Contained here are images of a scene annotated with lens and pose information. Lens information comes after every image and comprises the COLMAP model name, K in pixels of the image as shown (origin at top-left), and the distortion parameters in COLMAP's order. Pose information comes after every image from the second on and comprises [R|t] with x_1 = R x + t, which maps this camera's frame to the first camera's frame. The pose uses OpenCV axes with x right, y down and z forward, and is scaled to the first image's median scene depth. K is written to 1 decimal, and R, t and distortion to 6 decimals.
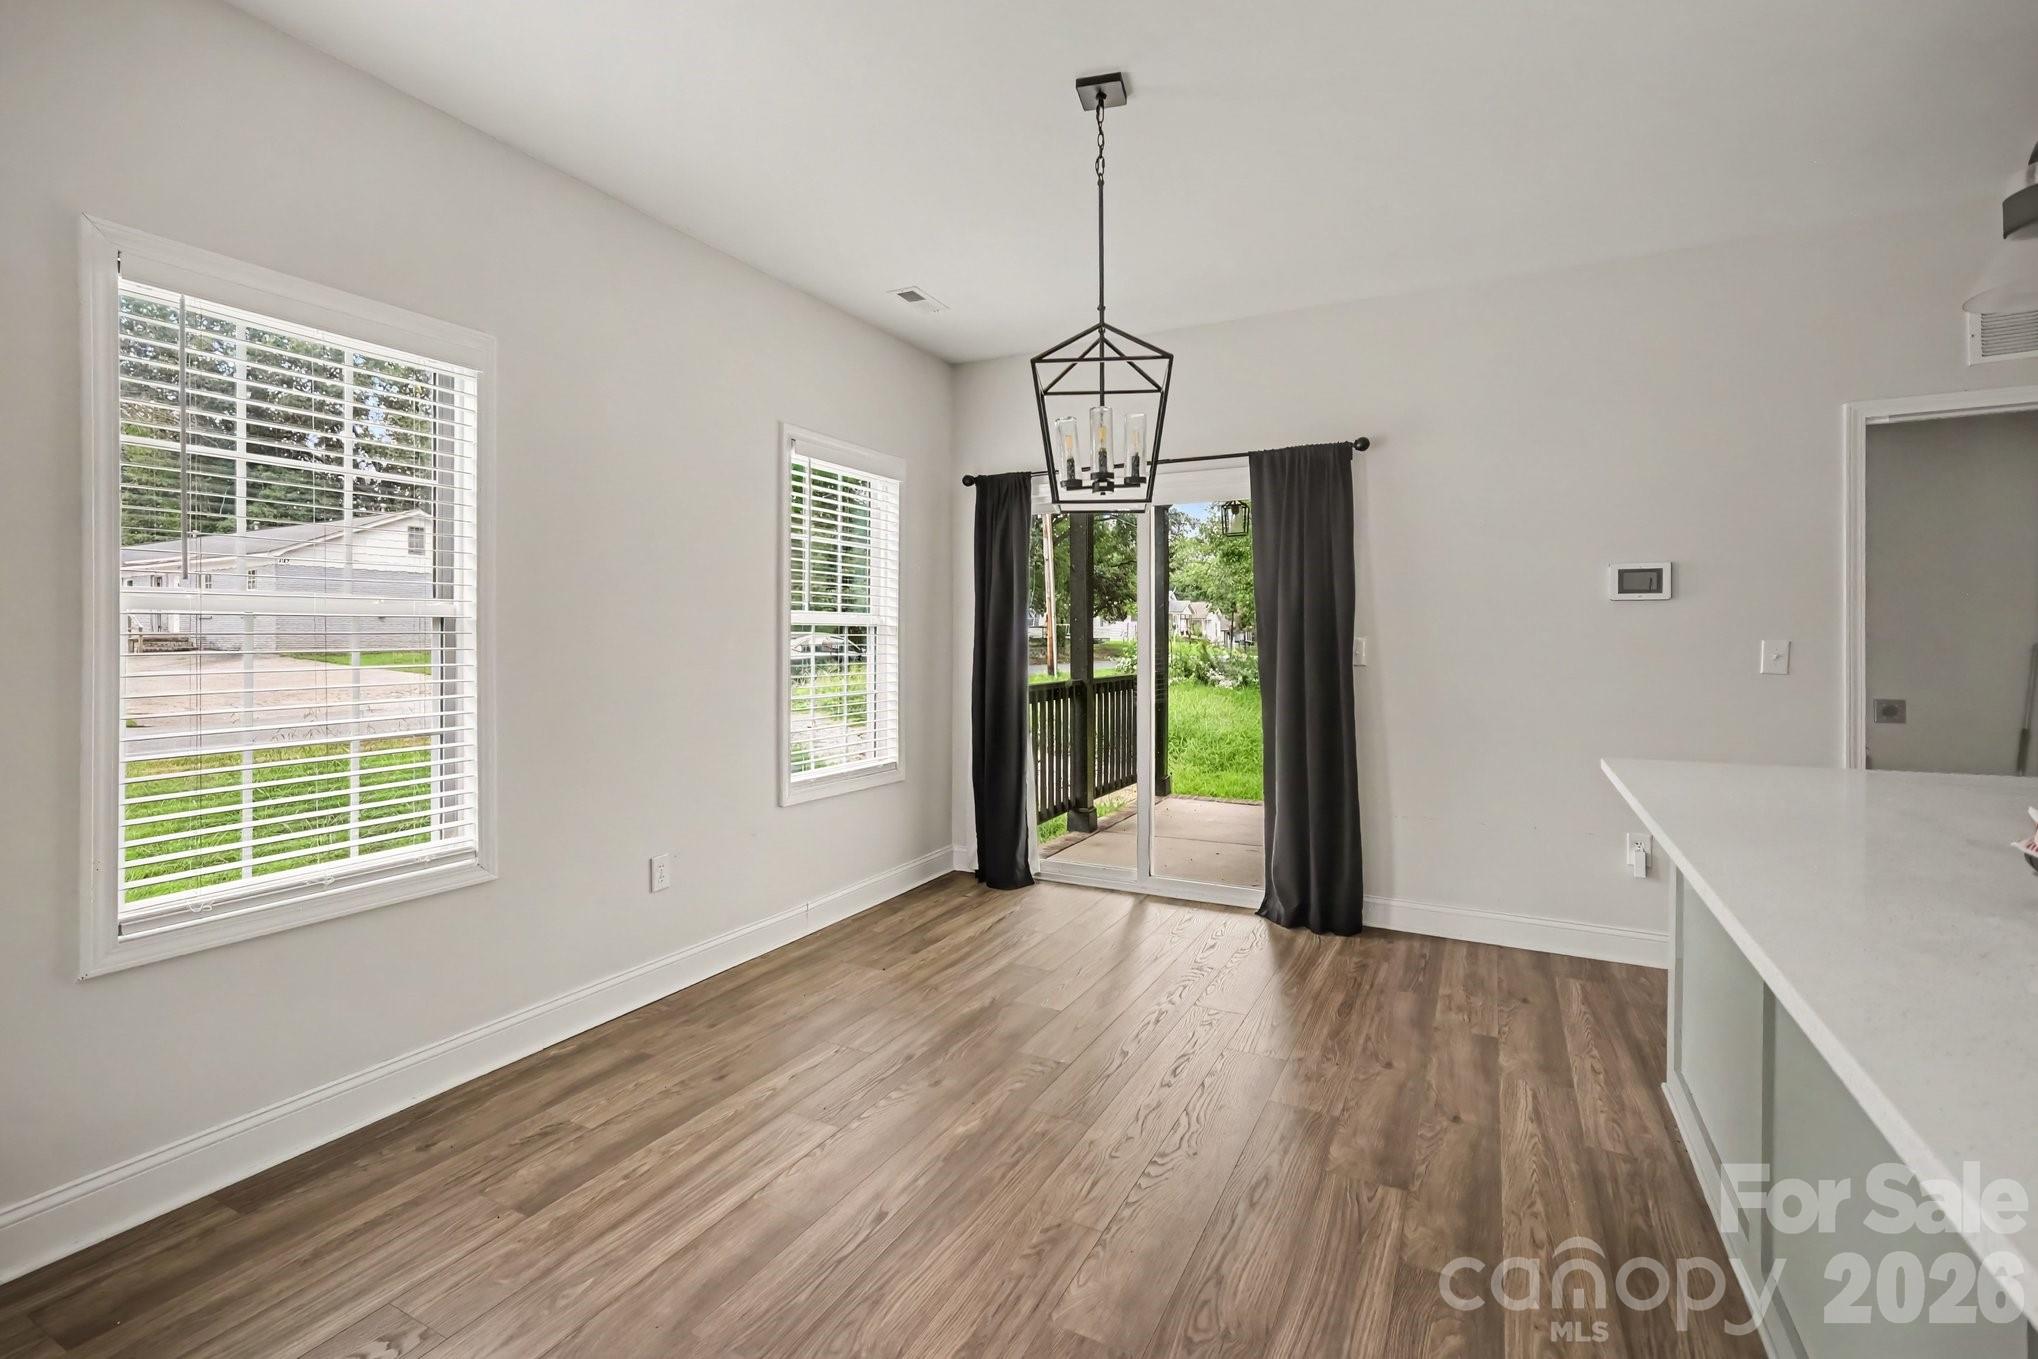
lens RADIAL K [[898.0, 0, 1024.4], [0, 898.0, 636.2], [0, 0, 1]] dist [-0.000139, 0.000387]
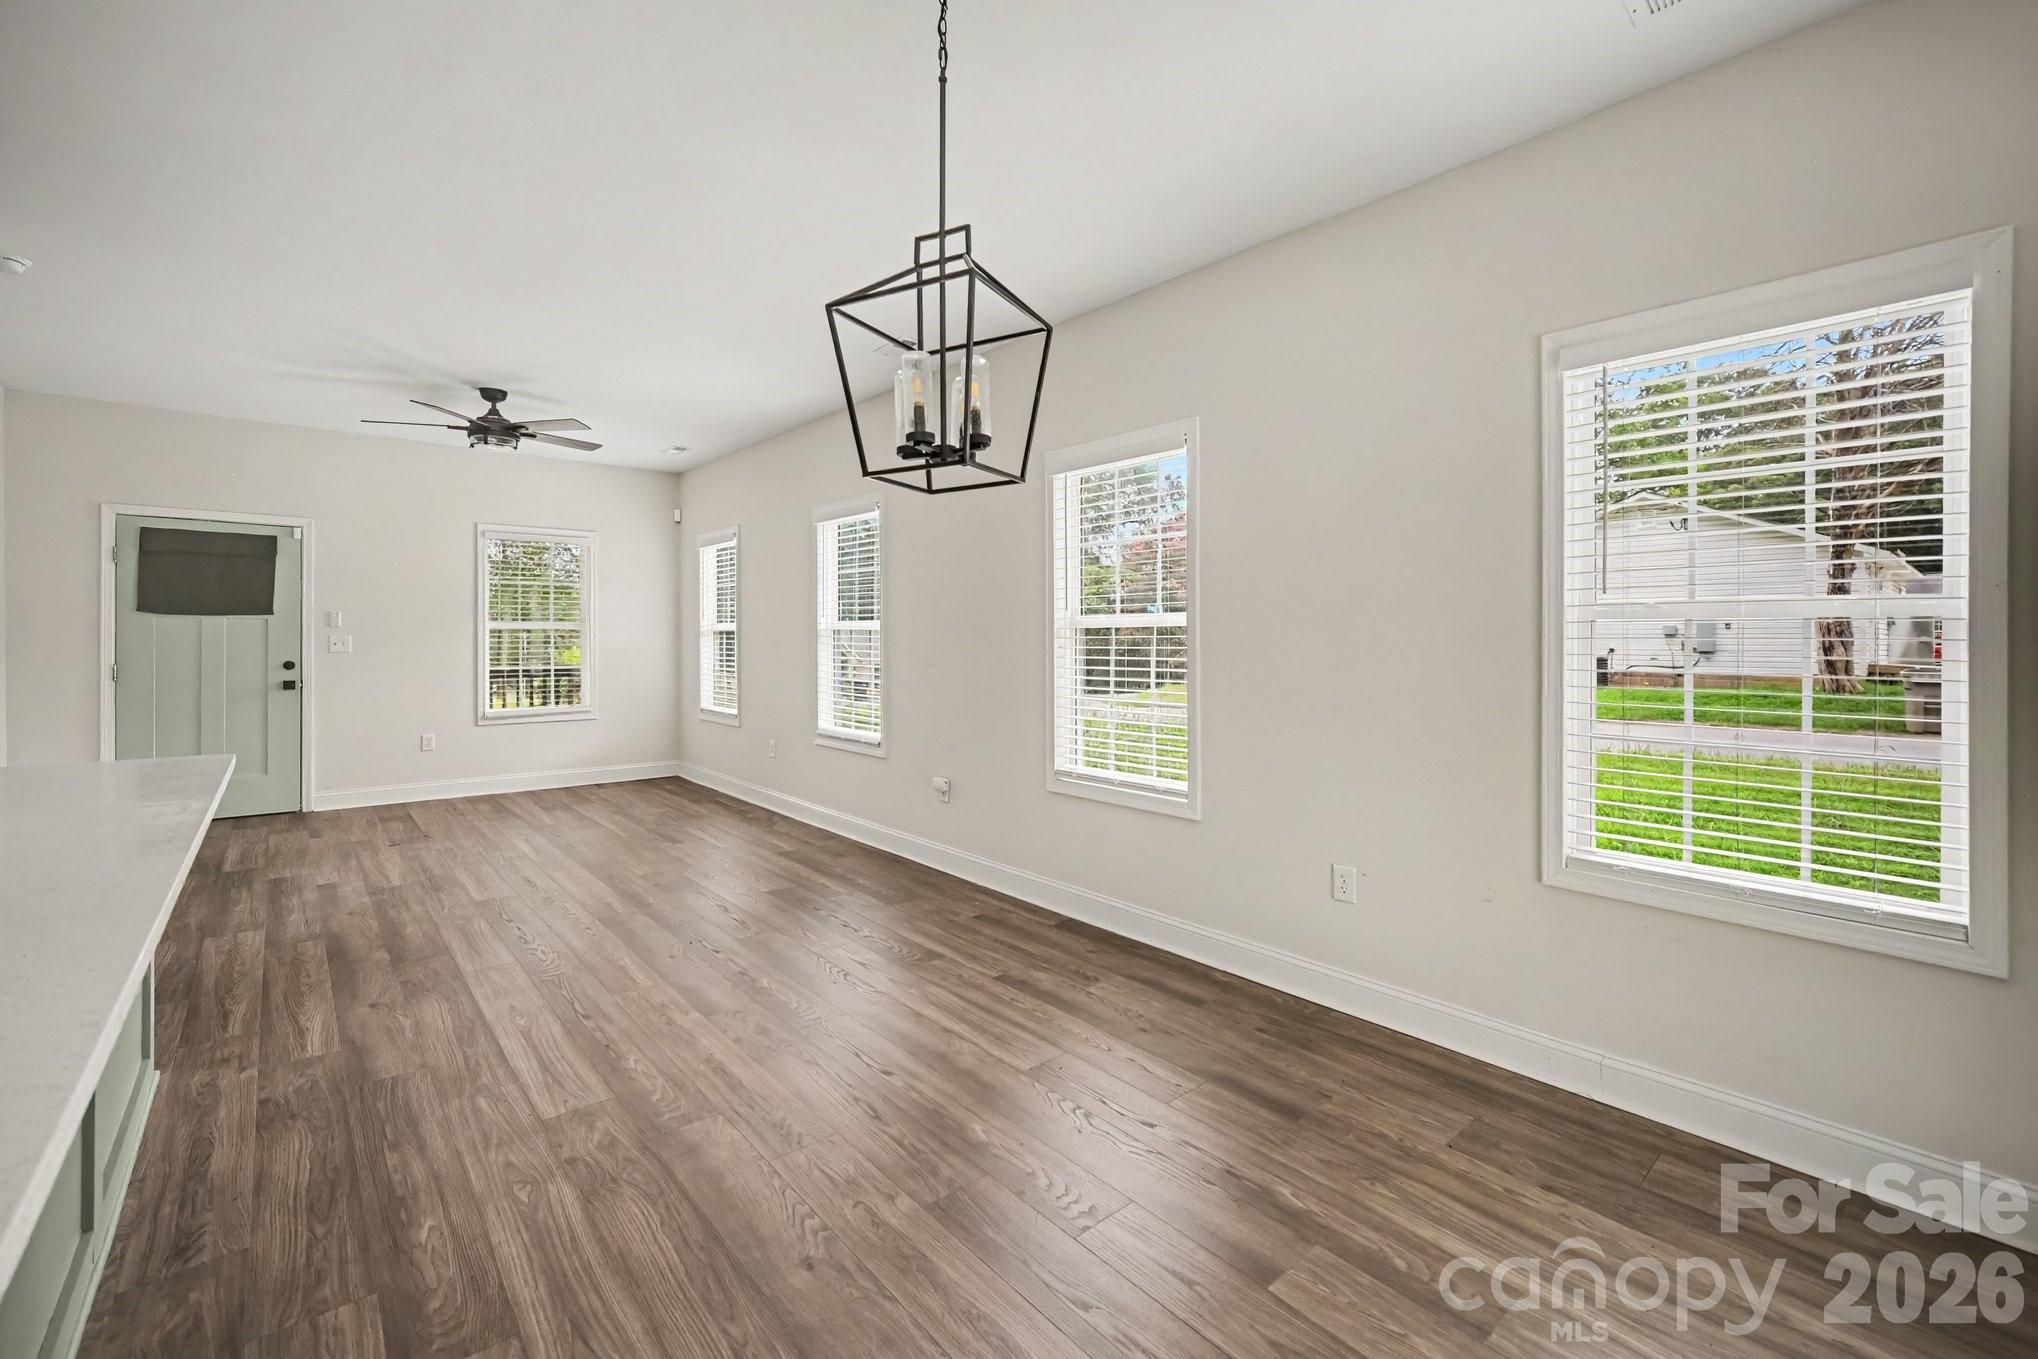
lens RADIAL K [[898.0, 0, 1046.3], [0, 898.0, 640.0], [0, 0, 1]] dist [-0.000139, 0.000387]
pose [[-0.363864, -0.004233, -0.931442, 0.819550], [-0.003171, 0.999990, -0.003305, 0.006001], [0.931447, 0.001751, -0.363874, 1.398771]]
